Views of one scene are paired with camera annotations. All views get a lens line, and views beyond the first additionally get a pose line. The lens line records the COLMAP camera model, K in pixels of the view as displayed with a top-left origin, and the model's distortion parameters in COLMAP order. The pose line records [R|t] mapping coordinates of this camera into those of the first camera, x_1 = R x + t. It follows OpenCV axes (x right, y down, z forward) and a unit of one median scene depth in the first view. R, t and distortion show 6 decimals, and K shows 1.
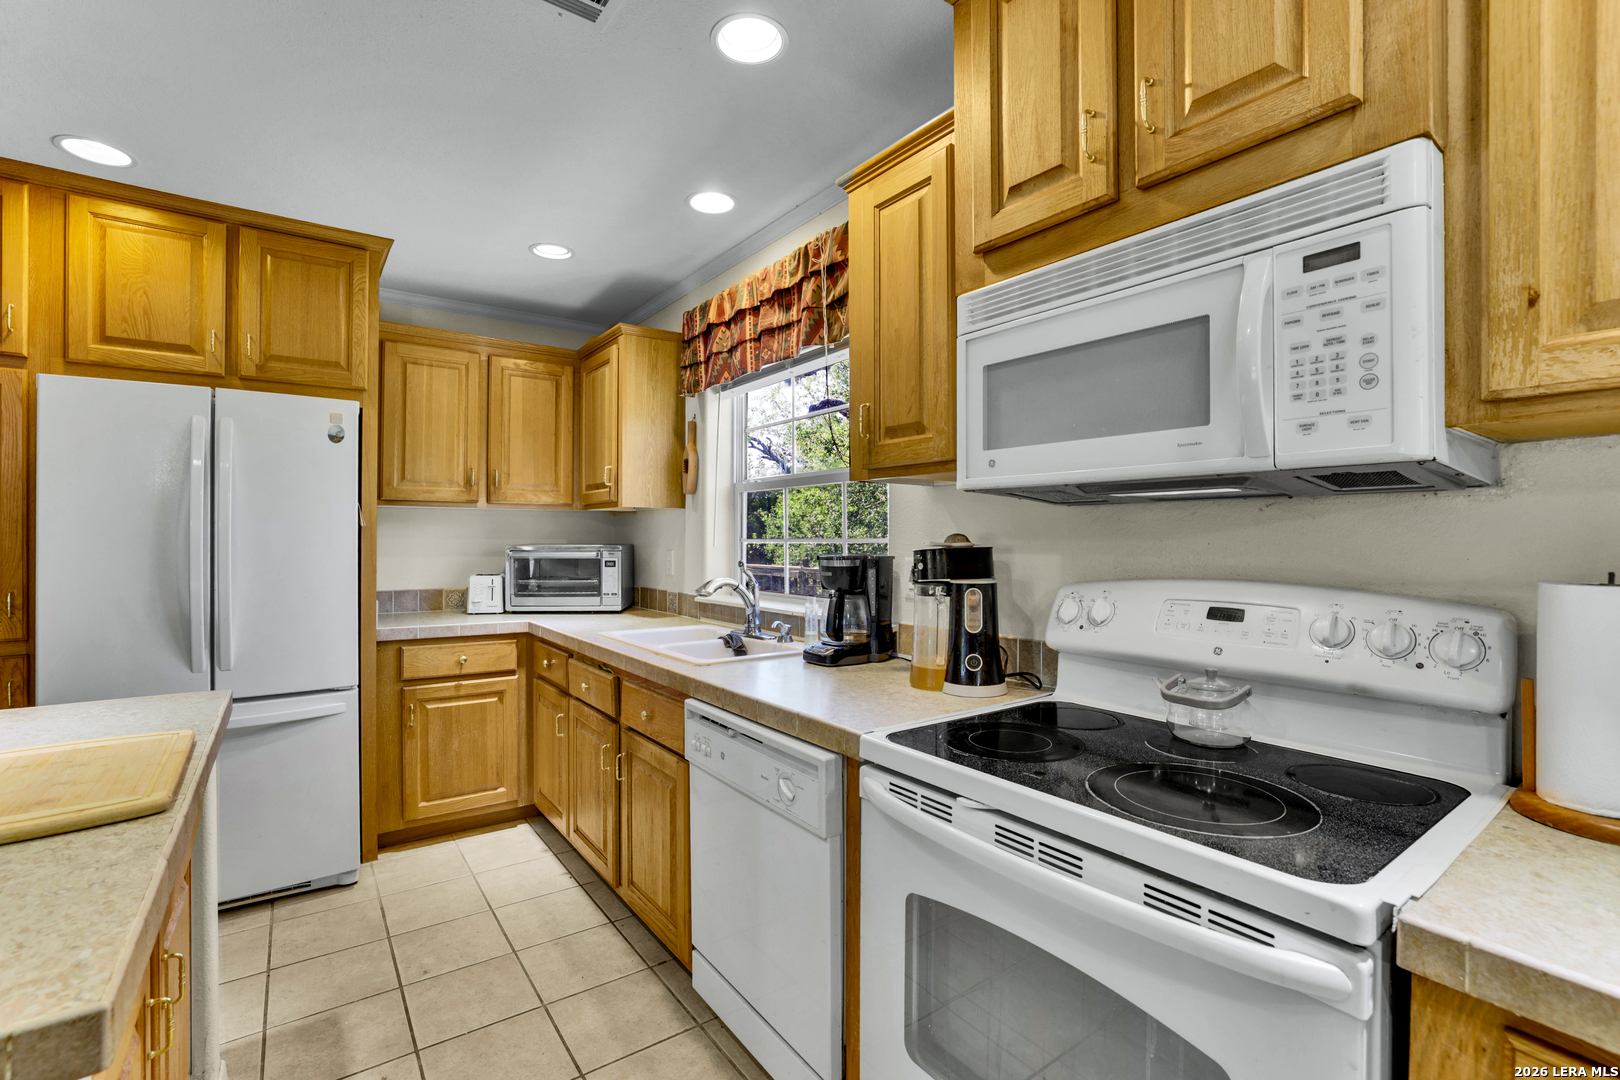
lens RADIAL K [[710.0, 0, 815.3], [0, 710.0, 531.9], [0, 0, 1]] dist [-0.028459, 0.008223]
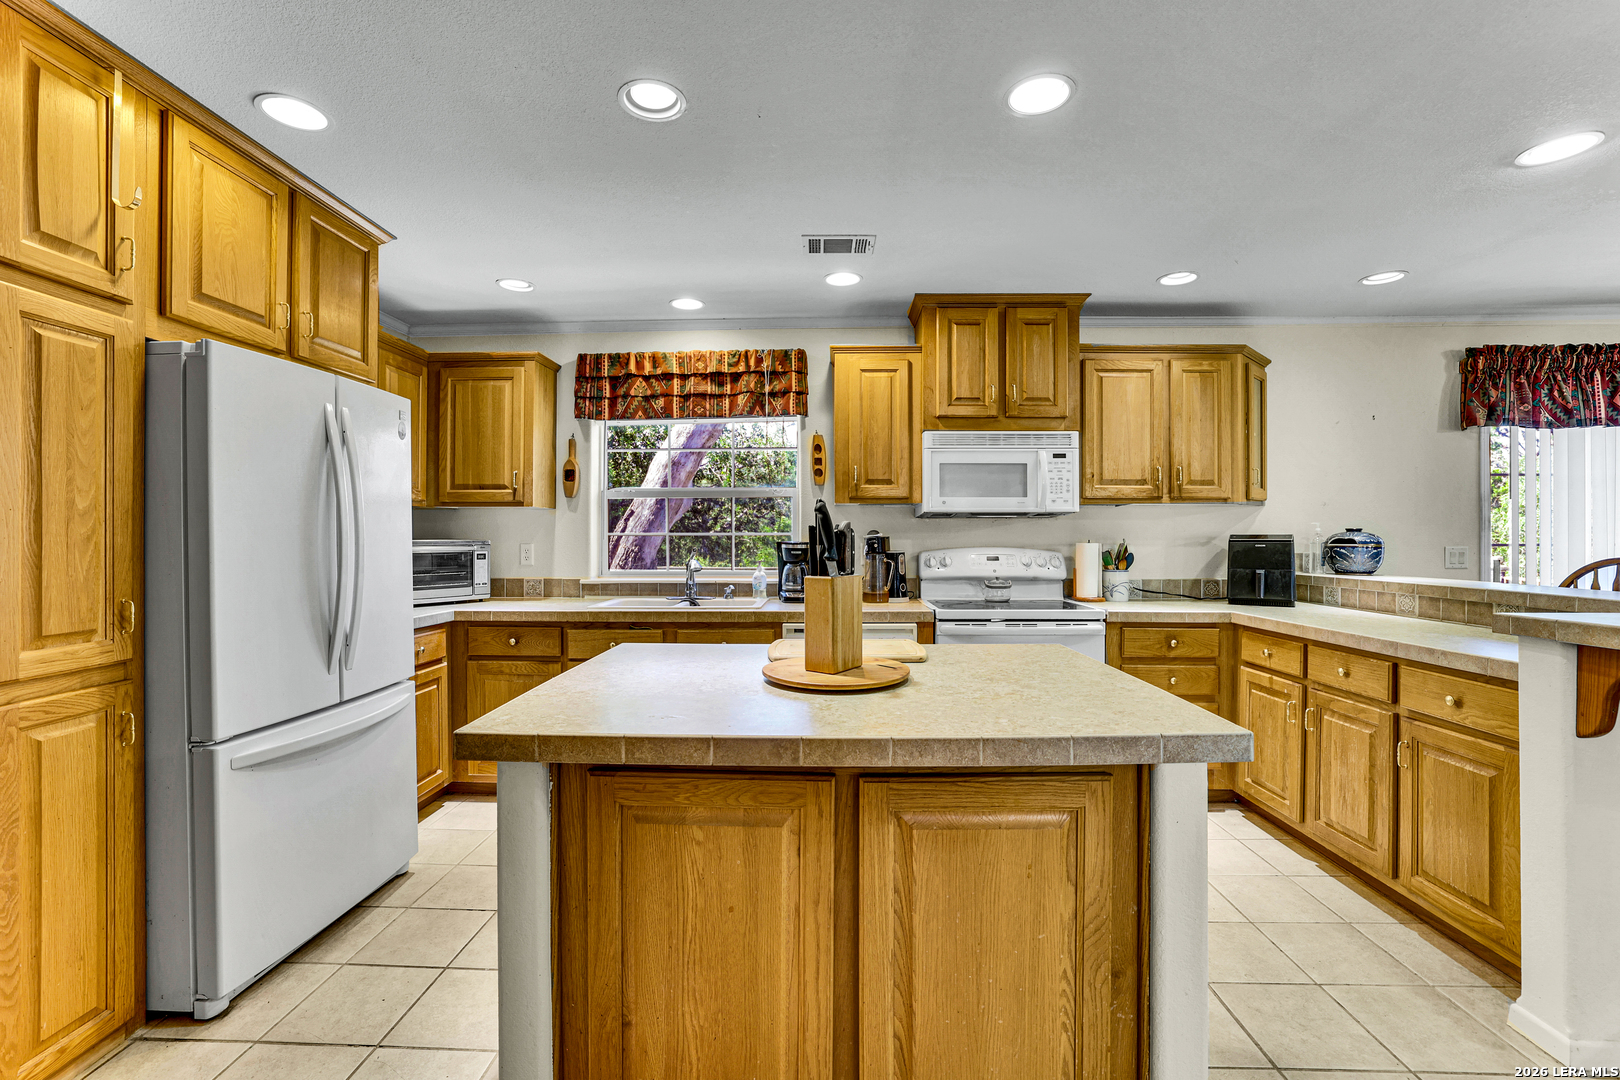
lens RADIAL K [[698.3, 0, 790.2], [0, 698.3, 531.4], [0, 0, 1]] dist [-0.024849, 0.005397]
pose [[0.627687, 0.003719, 0.778457, -1.329397], [-0.003963, 0.999991, -0.001582, 0.008177], [-0.778456, -0.002092, 0.627696, -0.090103]]
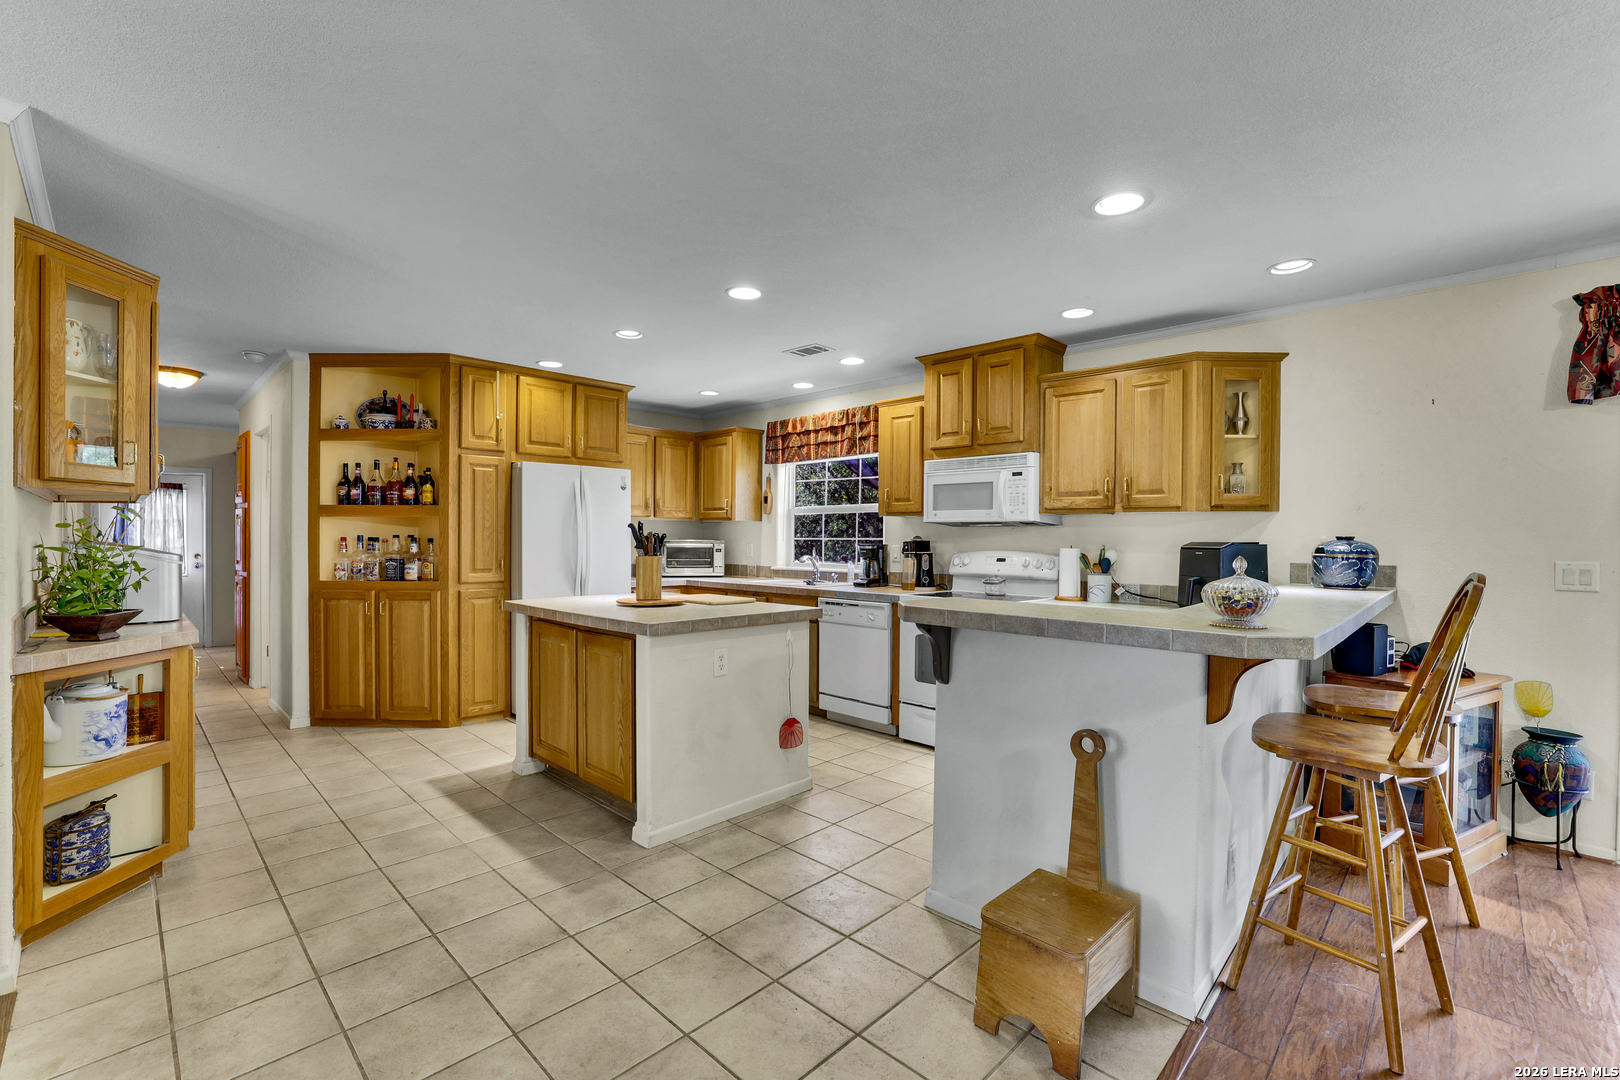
lens RADIAL K [[710.0, 0, 800.9], [0, 710.0, 542.3], [0, 0, 1]] dist [-0.028459, 0.008223]
pose [[0.989859, 0.008058, 0.141826, -0.543815], [-0.009760, 0.999888, 0.011308, 0.000081], [-0.141719, -0.012578, 0.989827, -1.415777]]
